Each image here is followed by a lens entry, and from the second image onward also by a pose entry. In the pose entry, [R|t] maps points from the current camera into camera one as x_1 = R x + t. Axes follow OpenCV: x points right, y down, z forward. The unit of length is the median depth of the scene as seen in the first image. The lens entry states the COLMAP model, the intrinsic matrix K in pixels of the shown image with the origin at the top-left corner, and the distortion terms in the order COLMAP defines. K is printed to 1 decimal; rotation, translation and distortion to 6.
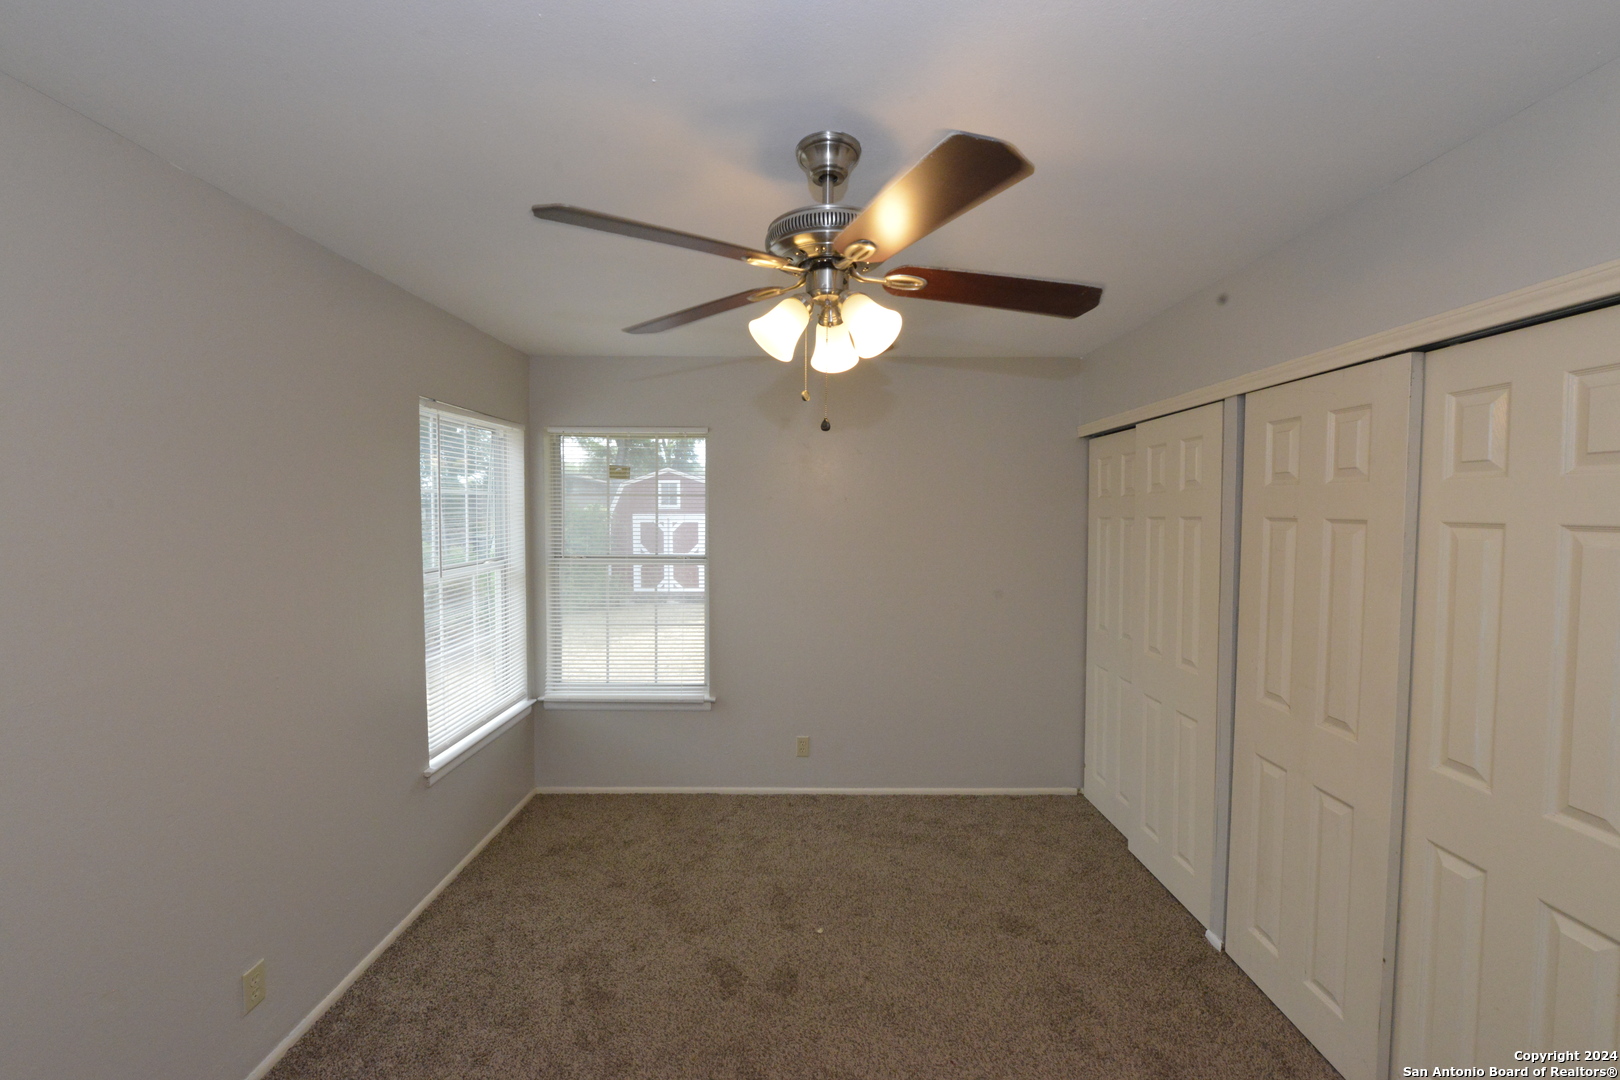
lens RADIAL K [[637.5, 0, 812.5], [0, 637.5, 533.4], [0, 0, 1]] dist [-0.010281, -0.000340]
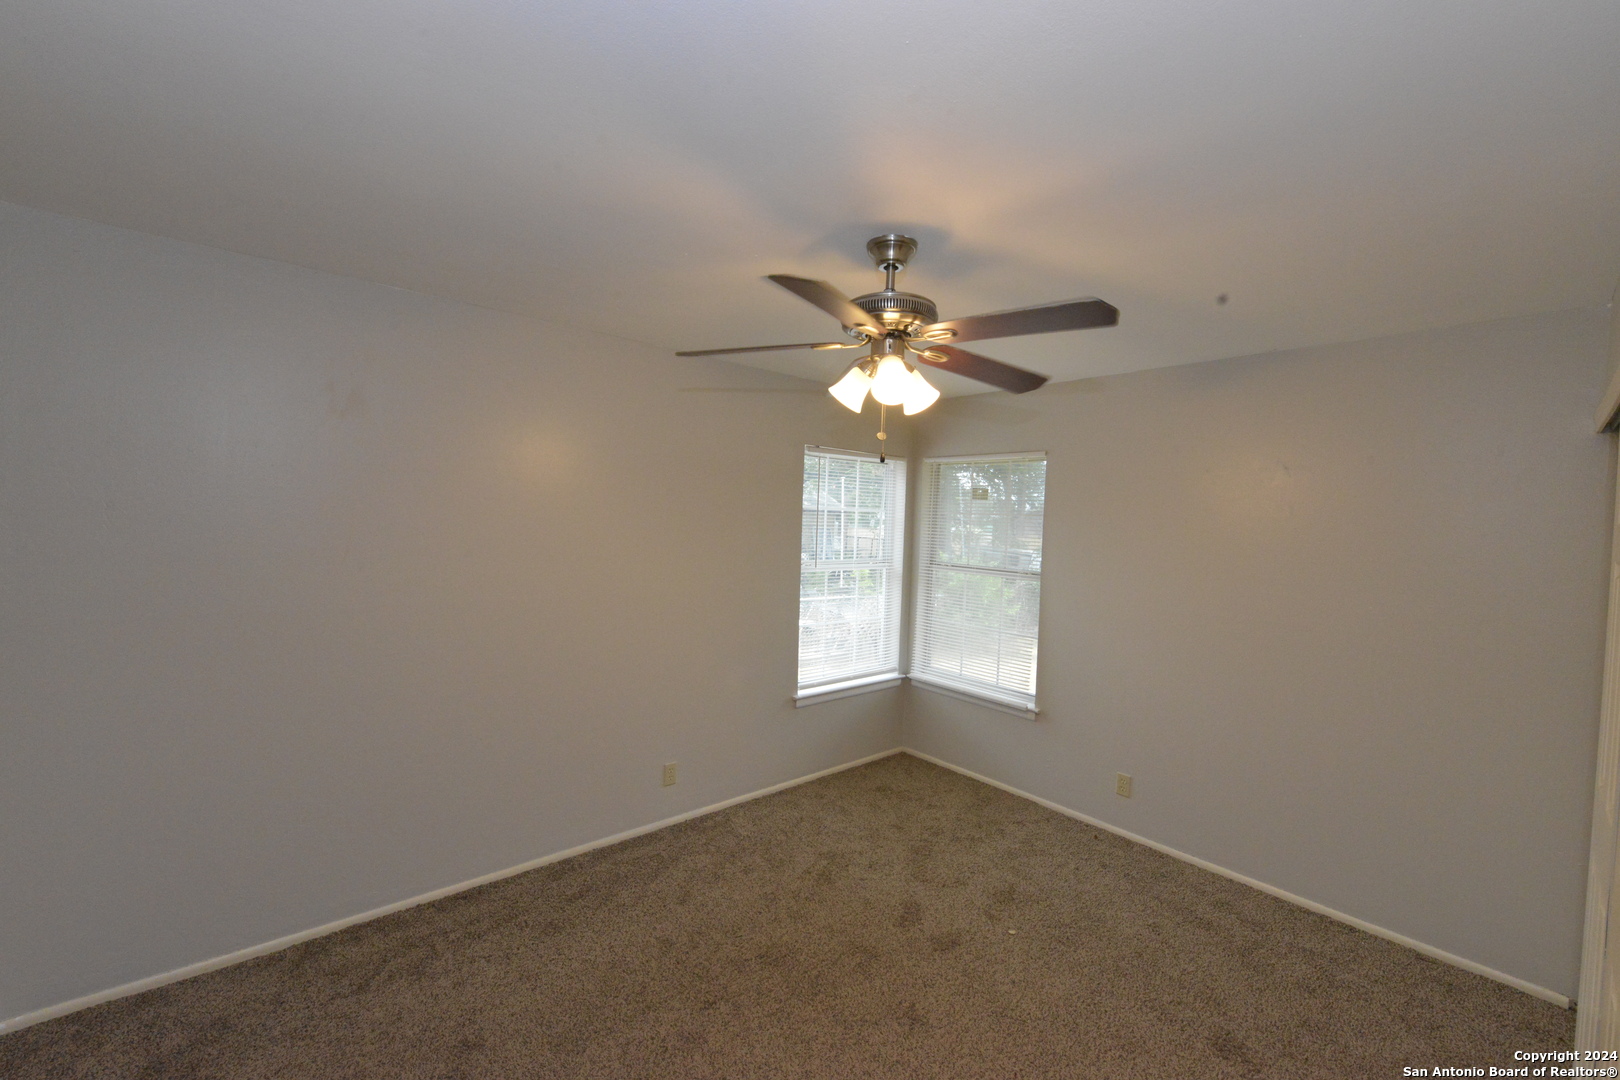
lens RADIAL K [[637.5, 0, 812.5], [0, 637.5, 533.4], [0, 0, 1]] dist [-0.010281, -0.000340]
pose [[0.653872, 0.038047, -0.755648, 0.436582], [-0.062317, 0.998050, -0.003672, -0.002716], [0.754035, 0.049491, 0.654968, 0.029288]]
